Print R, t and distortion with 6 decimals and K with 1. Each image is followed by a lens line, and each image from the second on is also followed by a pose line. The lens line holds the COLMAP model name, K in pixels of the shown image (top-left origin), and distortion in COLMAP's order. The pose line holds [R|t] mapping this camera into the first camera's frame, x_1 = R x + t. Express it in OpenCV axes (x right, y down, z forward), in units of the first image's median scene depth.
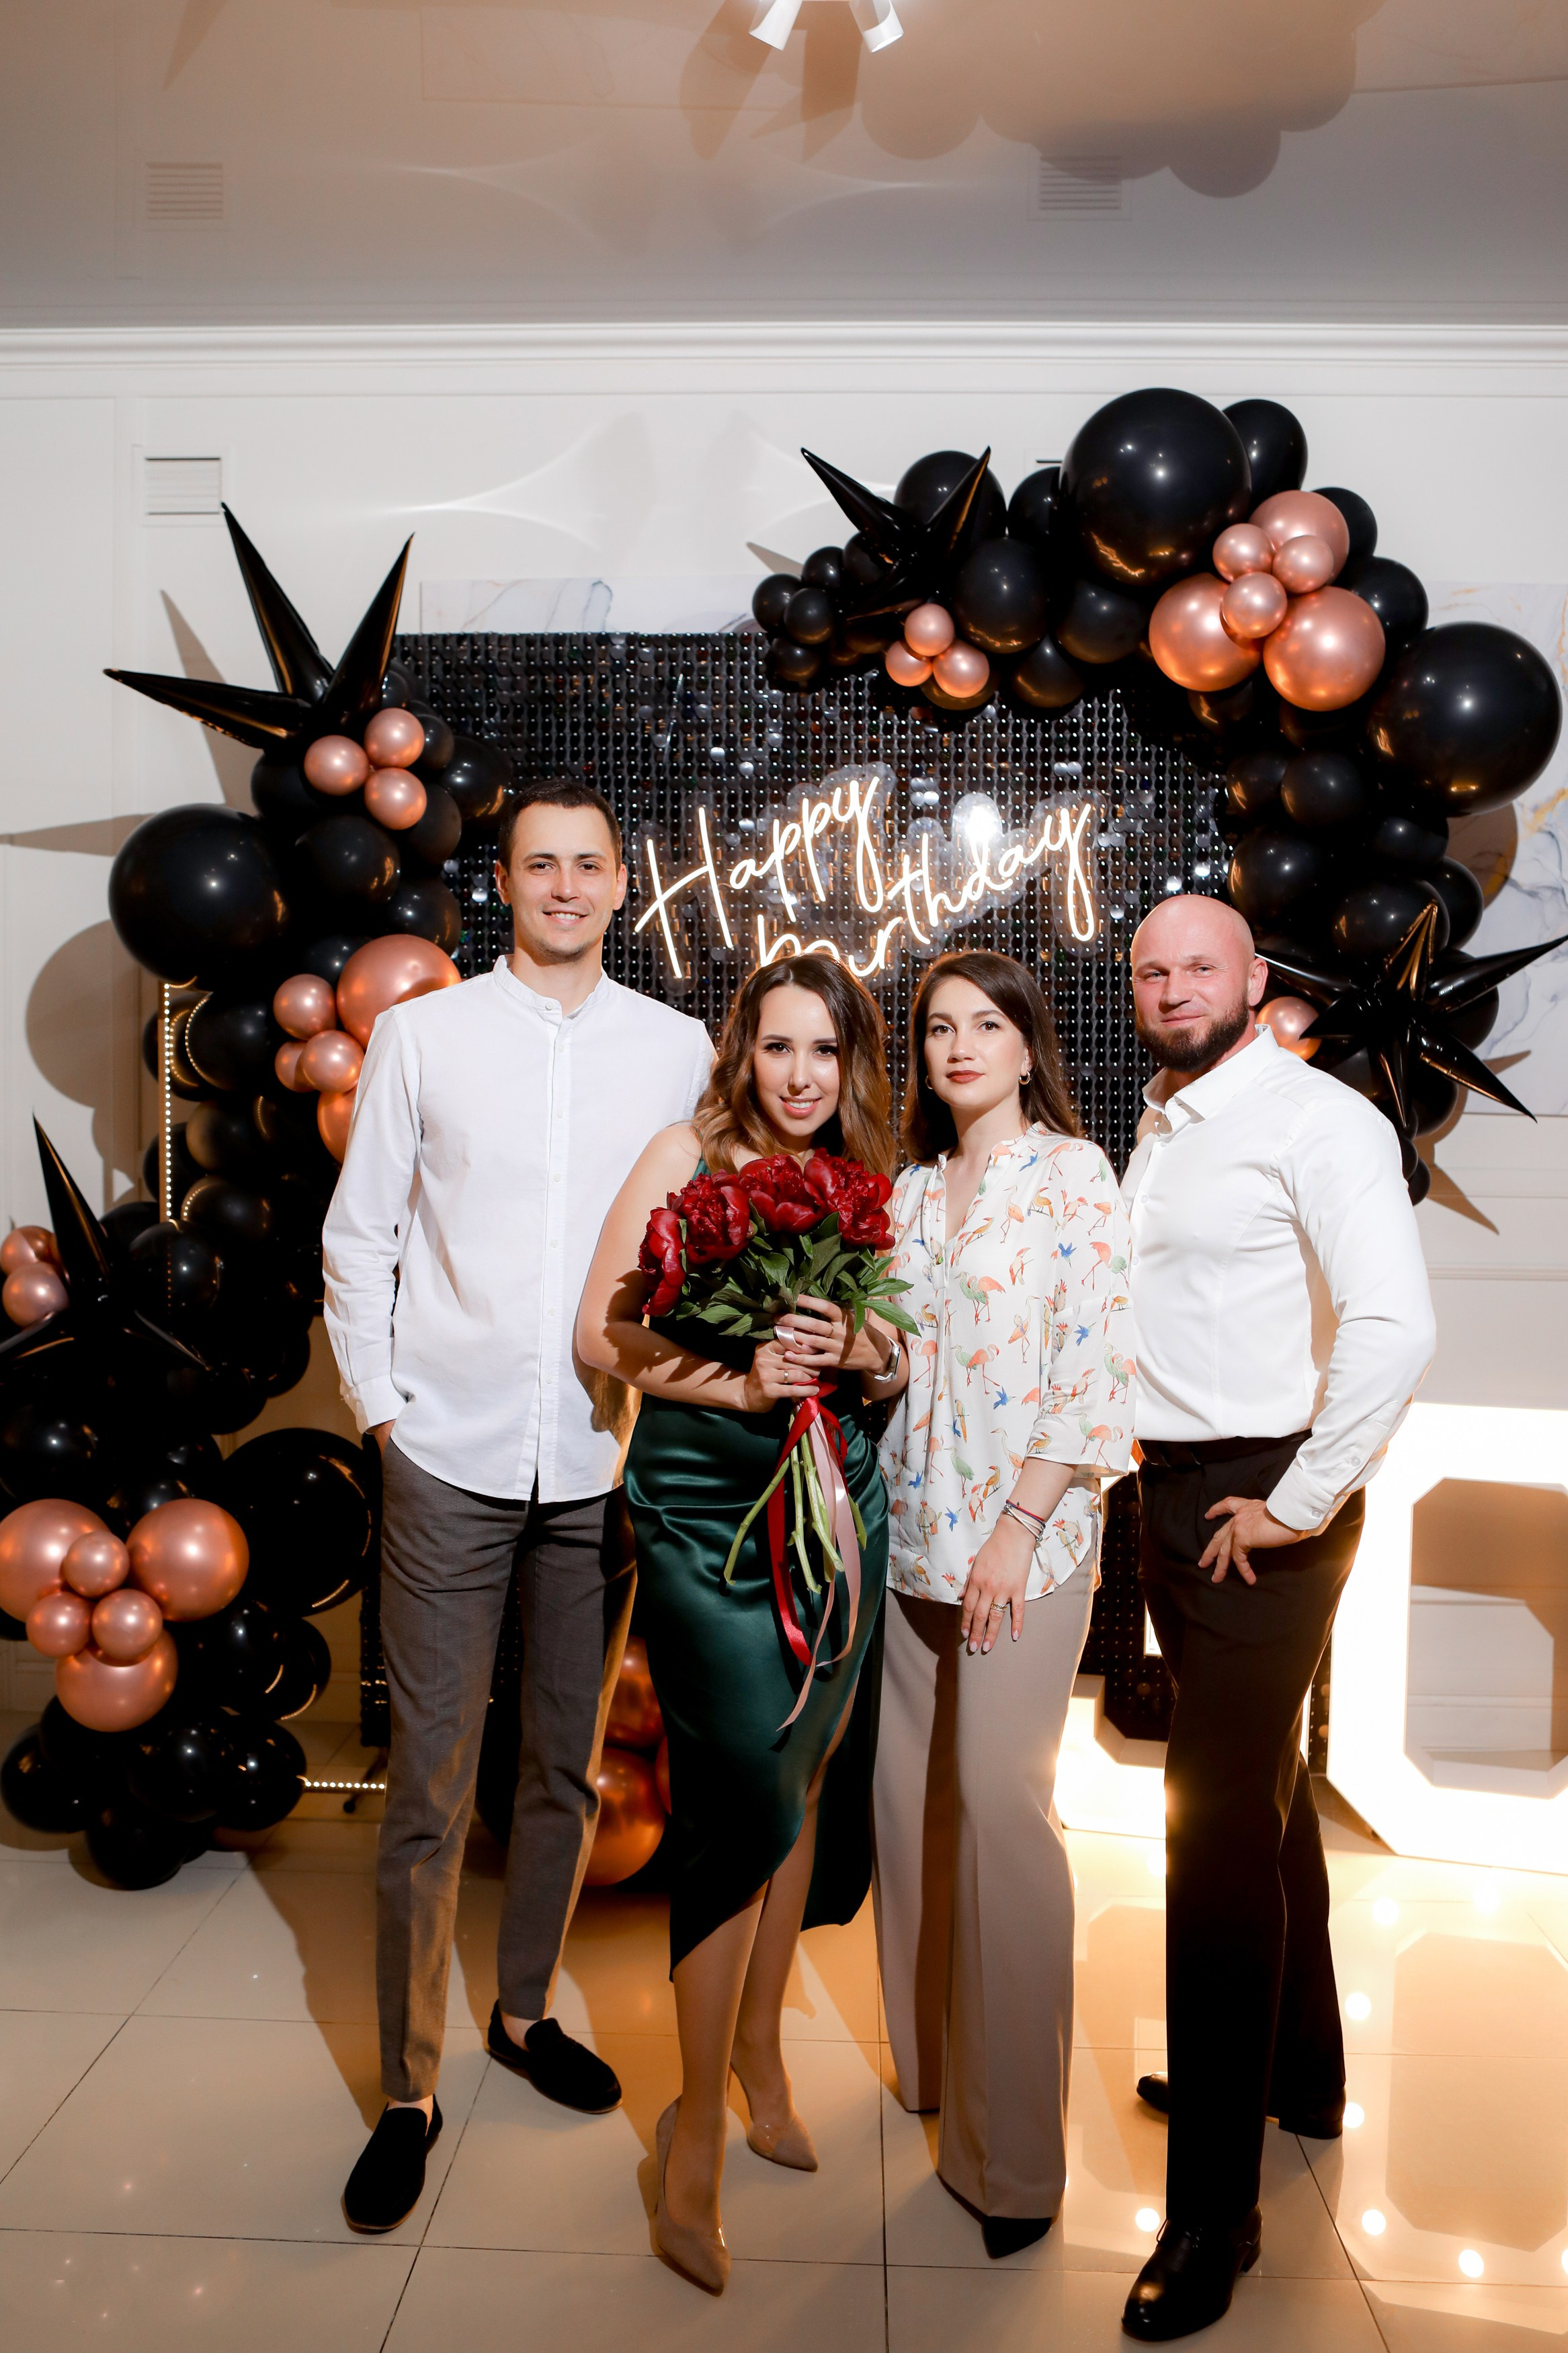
lens RADIAL K [[2068.3, 0, 784.0], [0, 2068.3, 1176.5], [0, 0, 1]] dist [-0.052791, -0.000385]
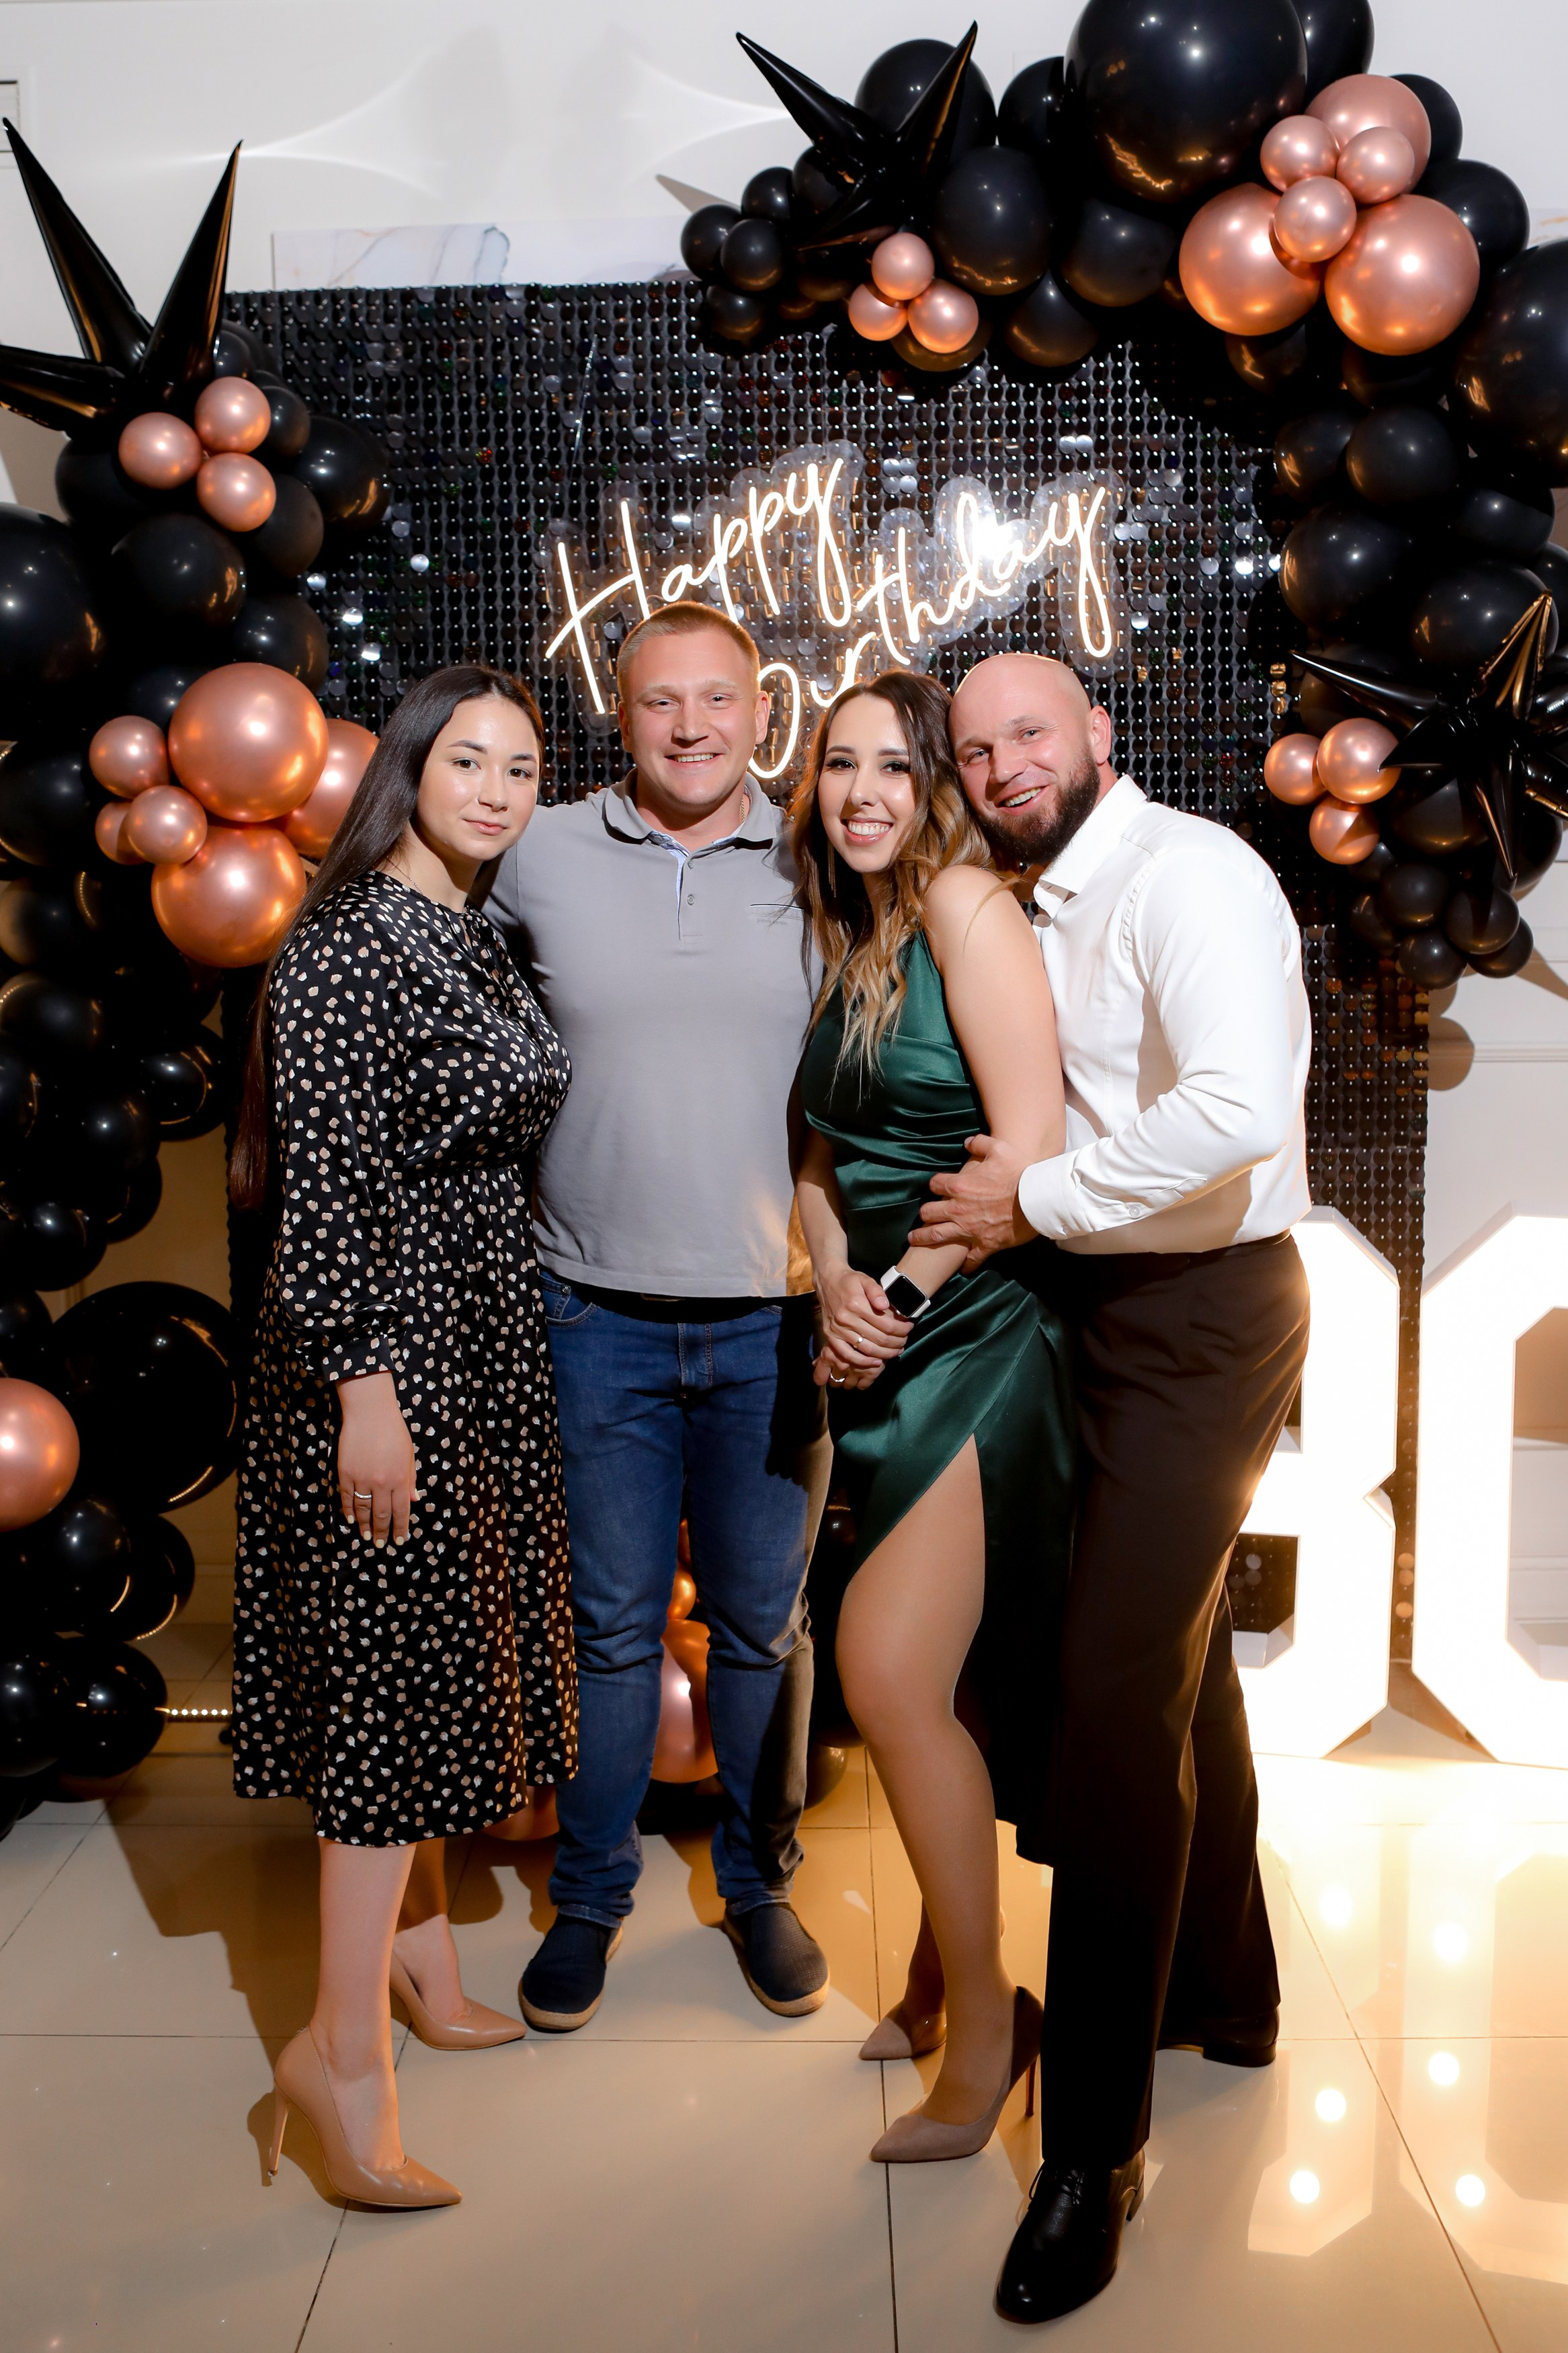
lens RADIAL K [[2209.7, 0, 783.9], [0, 2209.7, 1059.4], [0, 0, 1]] dist [-0.058476, 0.019681]
pose [[0.999593, -0.023527, 0.016116, 0.003457], [0.022718, 0.998557, 0.048662, -0.001178], [-0.017238, -0.048276, 0.998685, 0.129237]]
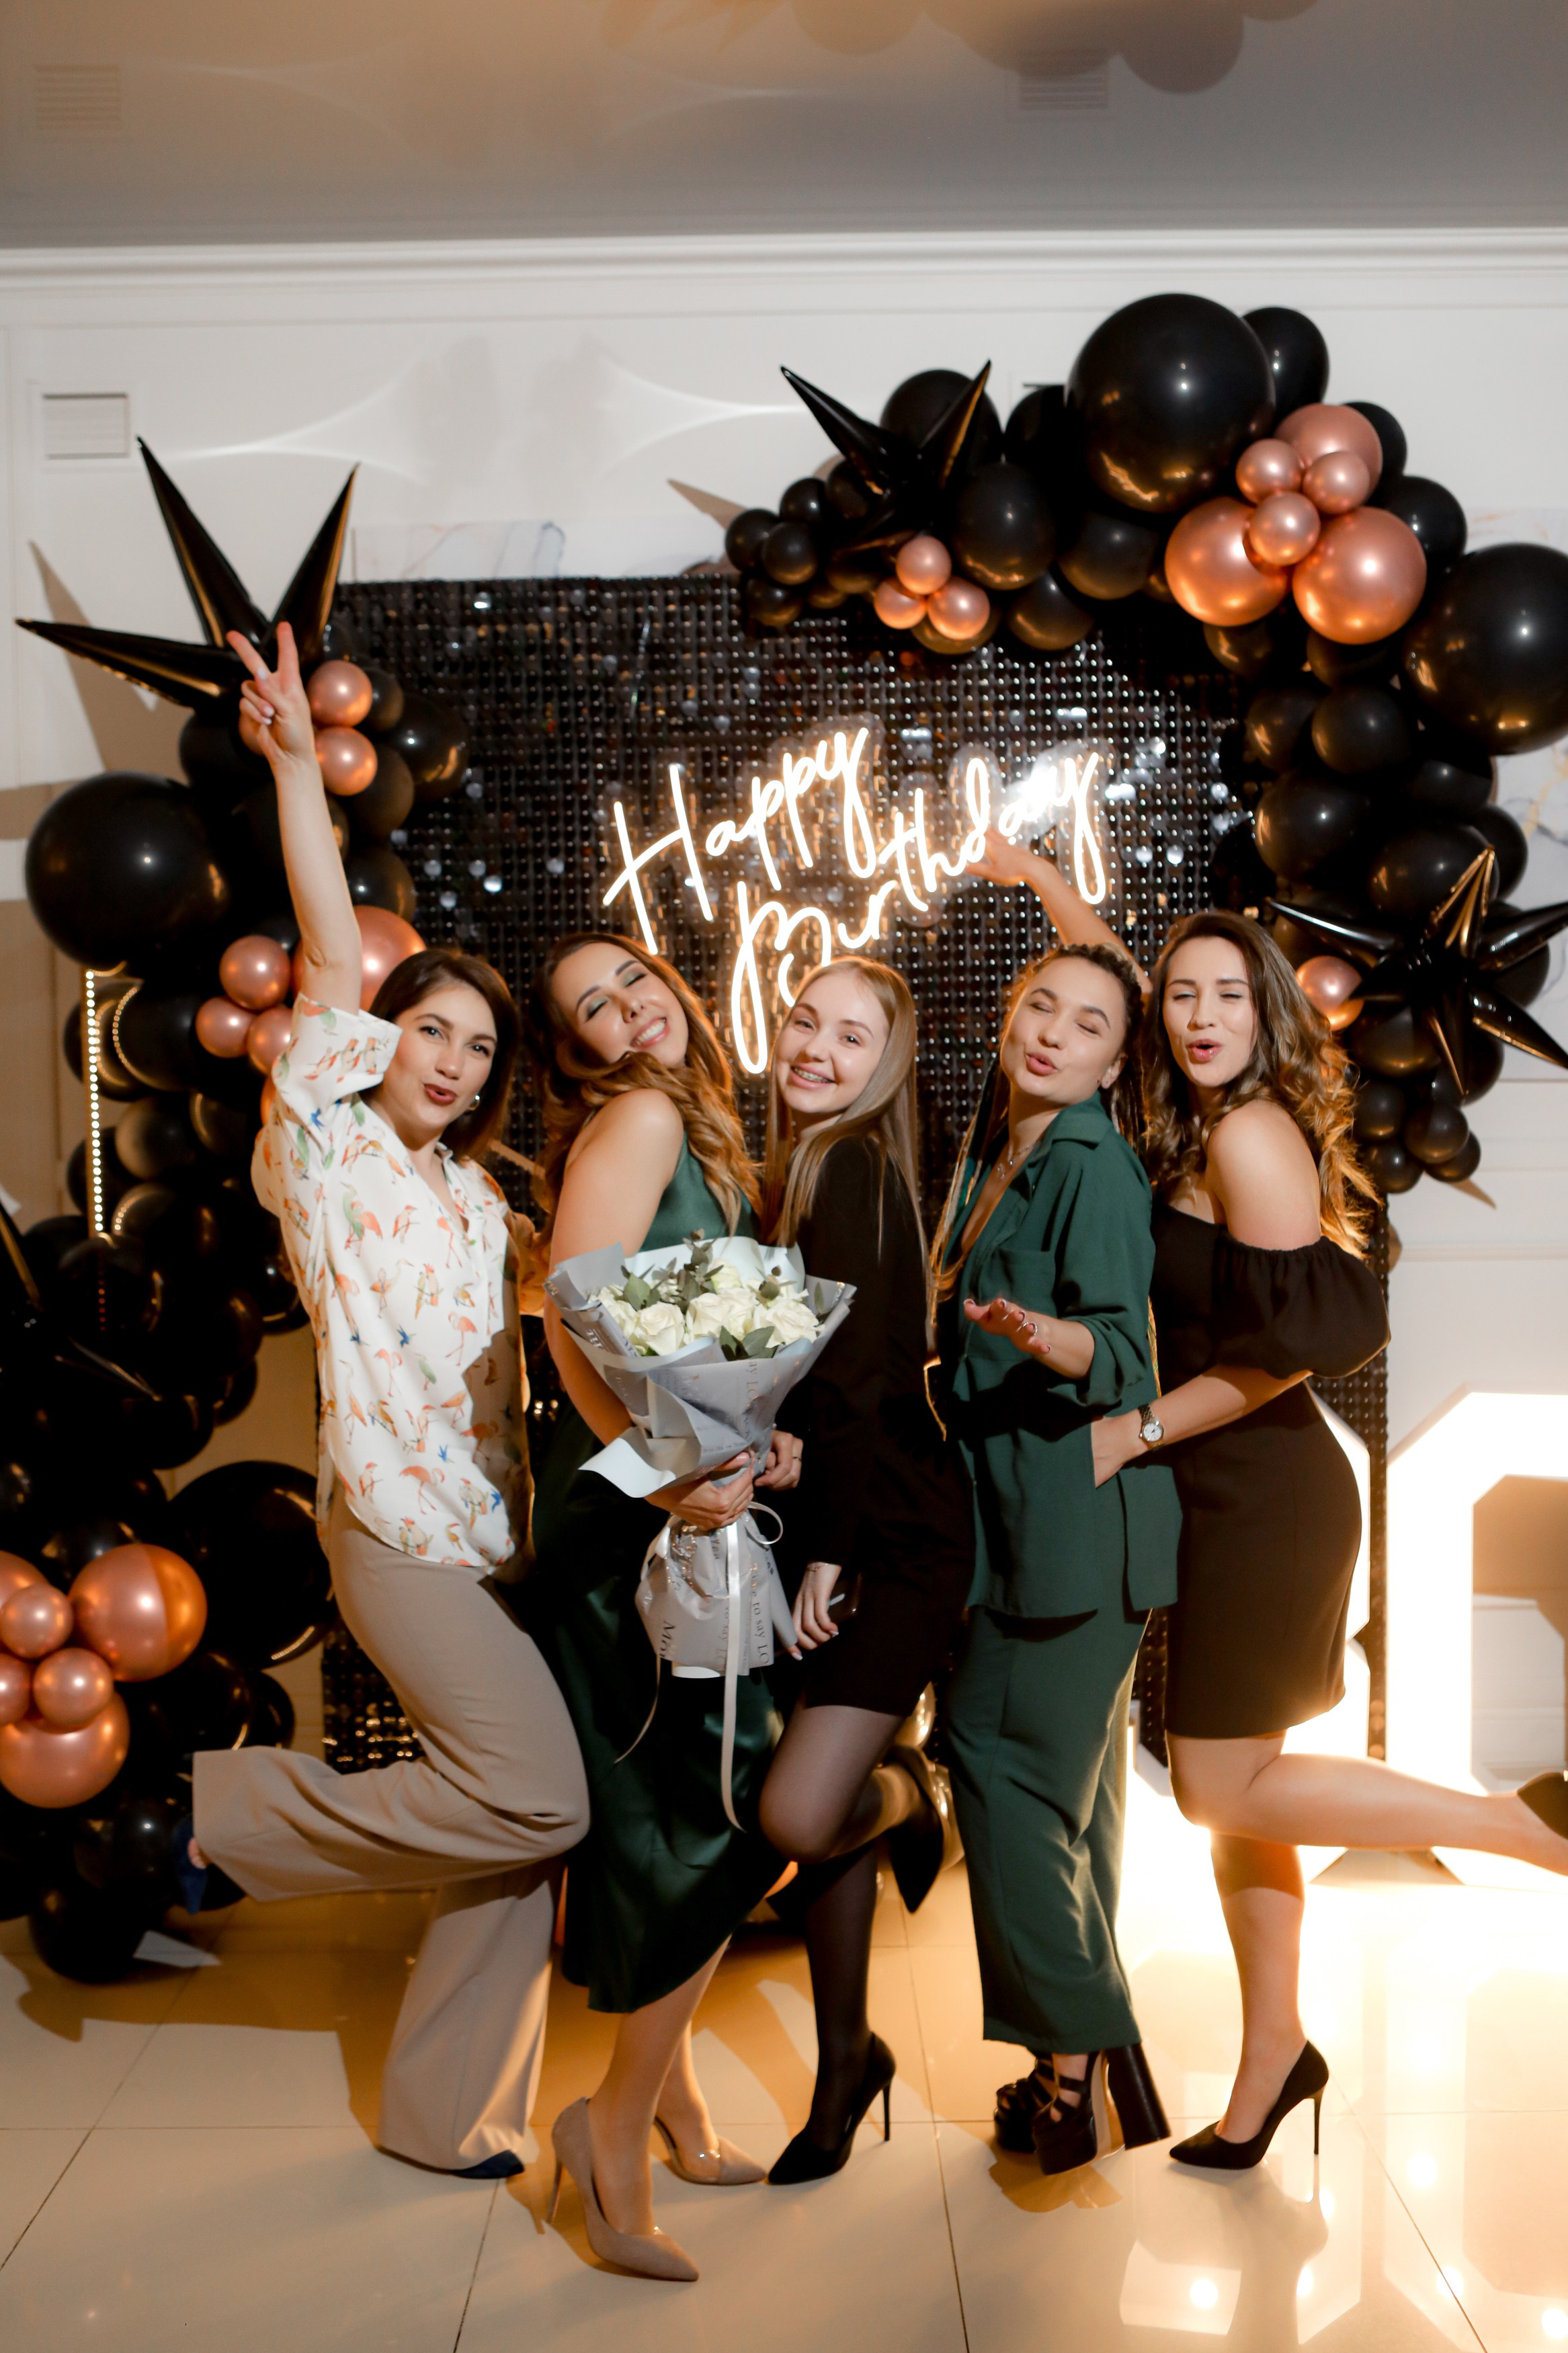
lens RADIAL K [[2139.9, 0, 773.2], [0, 2139.9, 1174.6], [0, 0, 1]] dist [-0.052045, 0.009006]
pose [[0.998984, -0.027457, 0.035728, -0.034722], [0.027438, 0.999623, 0.001040, 0.001986], [-0.035743, -0.000059, 0.999361, 0.054300]]
